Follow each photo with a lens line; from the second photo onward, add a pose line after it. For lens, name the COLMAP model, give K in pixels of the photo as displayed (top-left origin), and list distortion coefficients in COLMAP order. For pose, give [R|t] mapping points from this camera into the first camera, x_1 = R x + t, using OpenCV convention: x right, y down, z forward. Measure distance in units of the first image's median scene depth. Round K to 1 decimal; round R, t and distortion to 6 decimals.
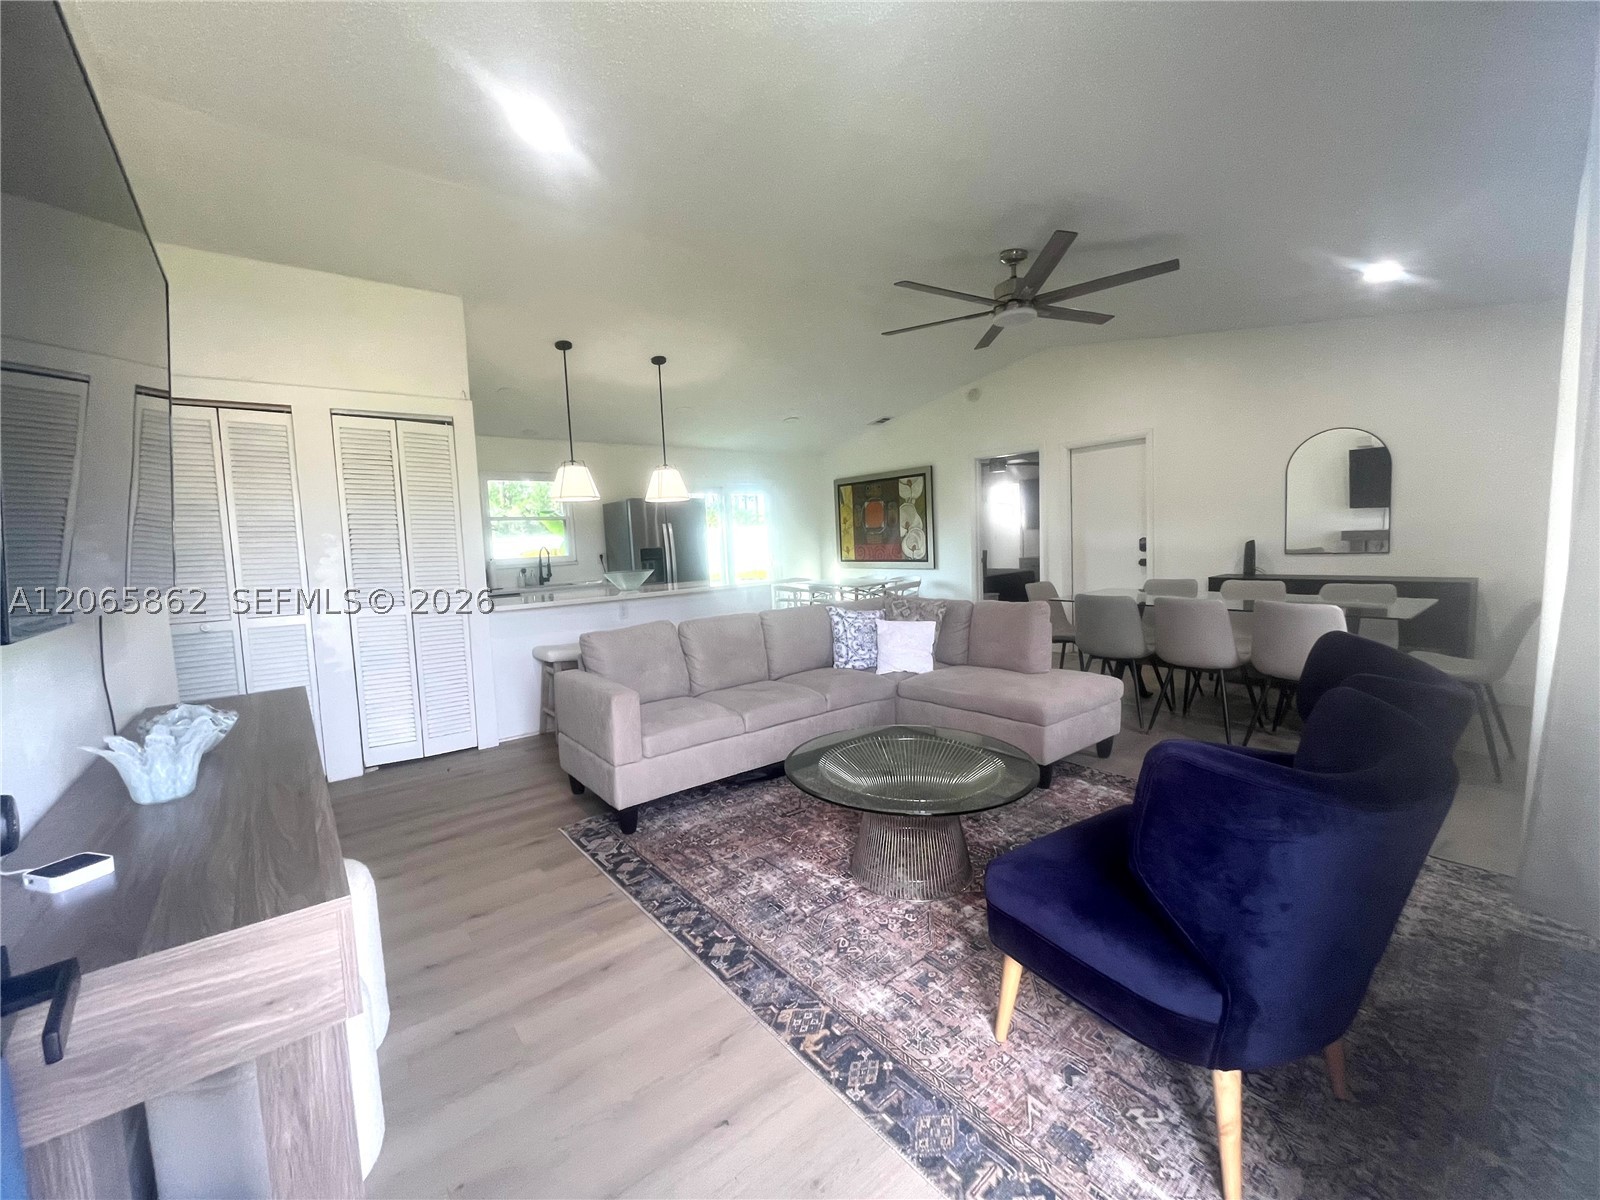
lens RADIAL K [[645.0, 0, 802.7], [0, 645.0, 596.8], [0, 0, 1]] dist [-0.002320, -0.000233]
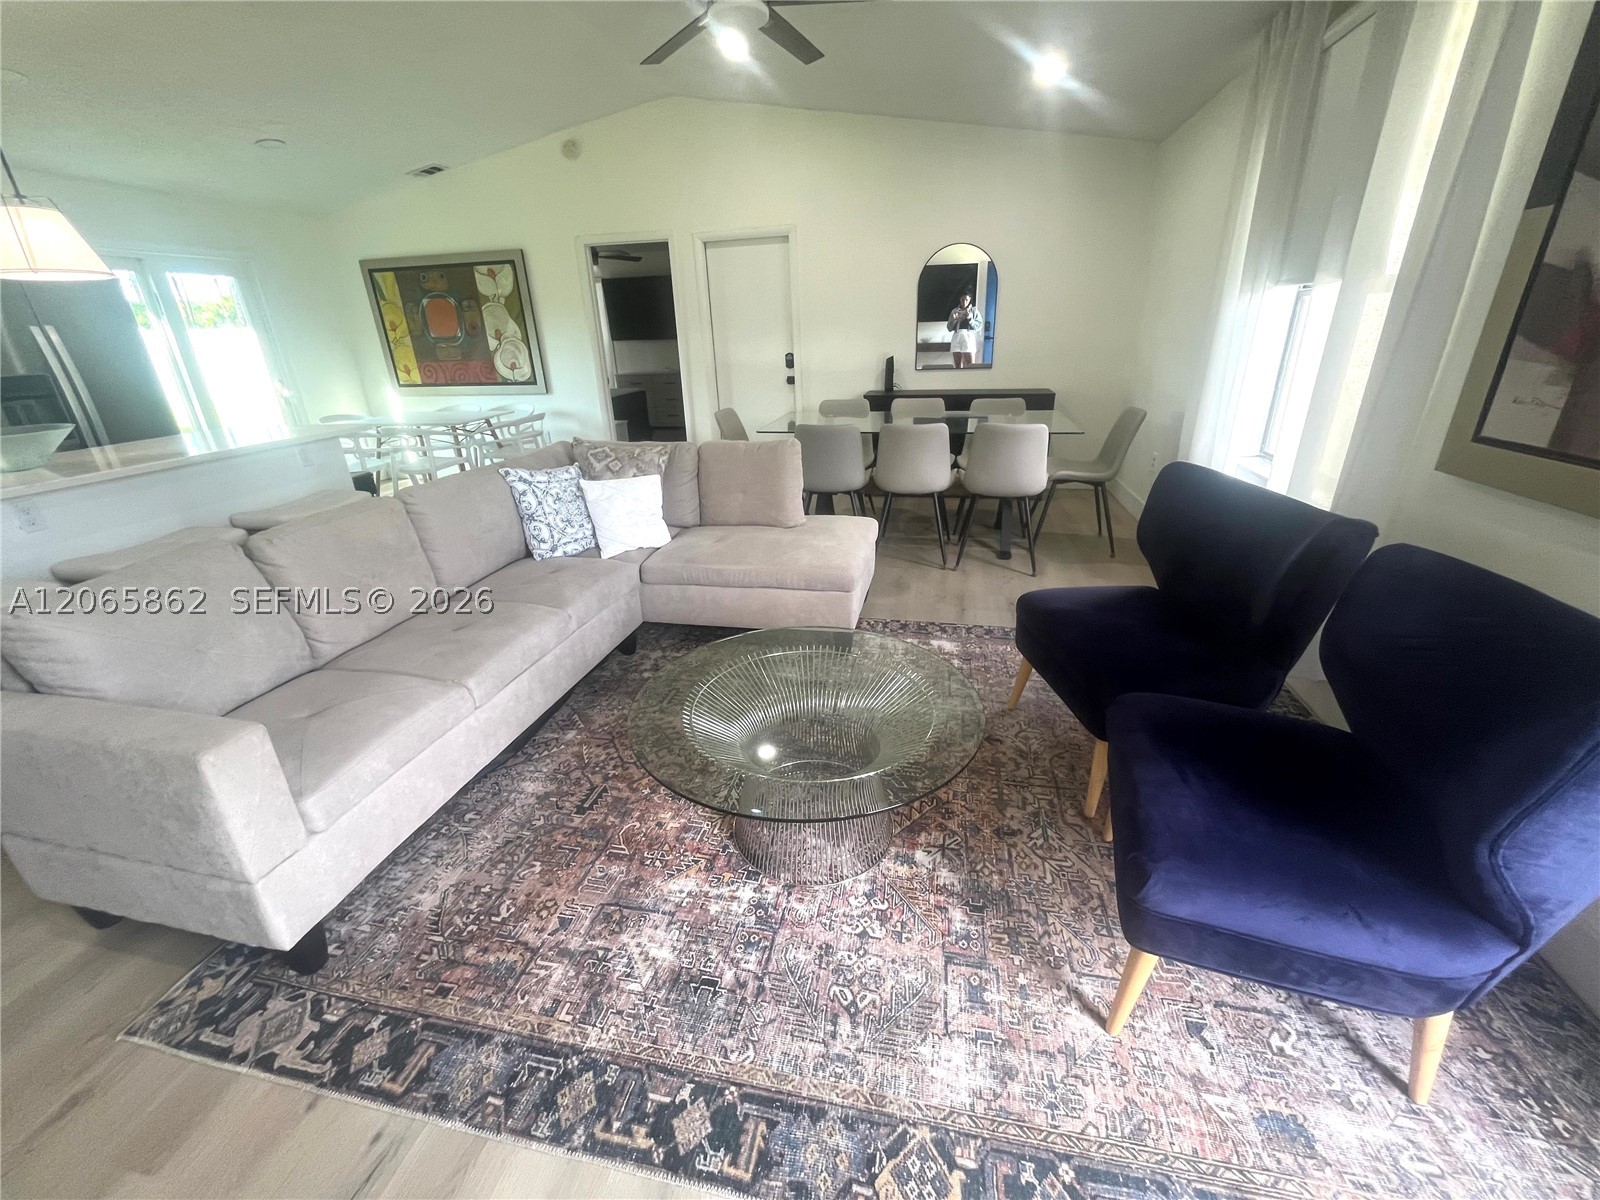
lens RADIAL K [[645.0, 0, 800.2], [0, 645.0, 598.0], [0, 0, 1]] dist [-0.002320, -0.000233]
pose [[0.781732, -0.223130, 0.582331, -0.210051], [0.054180, 0.954568, 0.293026, -0.055407], [-0.621257, -0.197517, 0.758305, 0.442331]]
